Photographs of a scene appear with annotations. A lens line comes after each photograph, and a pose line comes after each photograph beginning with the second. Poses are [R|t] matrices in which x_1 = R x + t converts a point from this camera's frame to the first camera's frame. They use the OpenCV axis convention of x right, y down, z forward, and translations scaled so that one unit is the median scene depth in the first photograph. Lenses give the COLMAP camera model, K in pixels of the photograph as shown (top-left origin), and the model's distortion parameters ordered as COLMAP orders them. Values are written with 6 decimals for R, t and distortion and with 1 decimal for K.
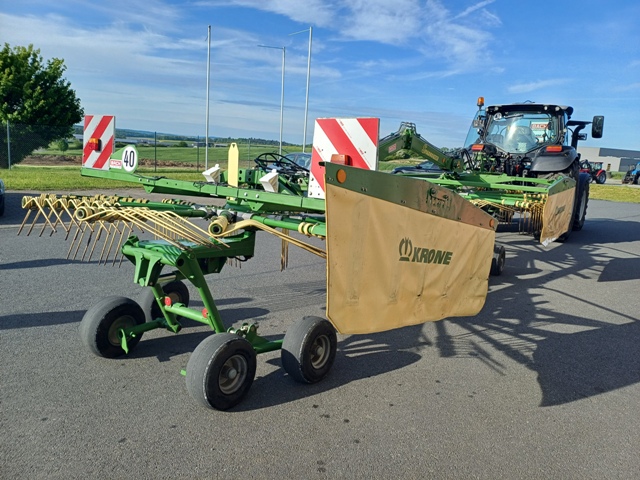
lens RADIAL K [[470.5, 0, 331.6], [0, 470.5, 230.0], [0, 0, 1]] dist [0.058352, -0.041970]
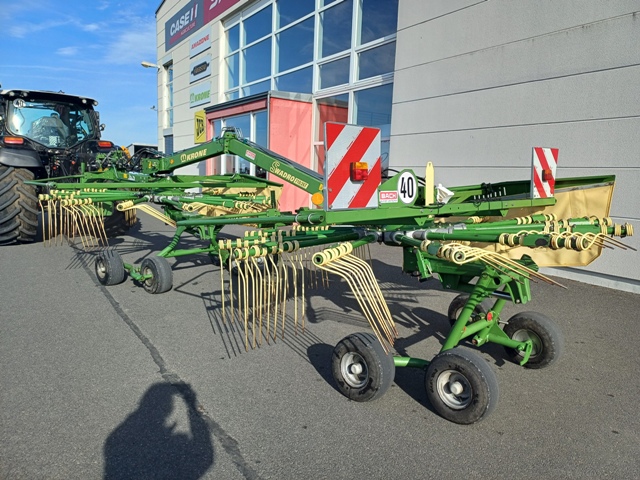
lens RADIAL K [[470.5, 0, 331.6], [0, 470.5, 230.0], [0, 0, 1]] dist [0.058352, -0.041970]
pose [[0.168788, -0.179377, 0.969193, -0.449211], [0.144209, 0.977214, 0.155747, -0.081948], [-0.975046, 0.113479, 0.190809, 0.366284]]
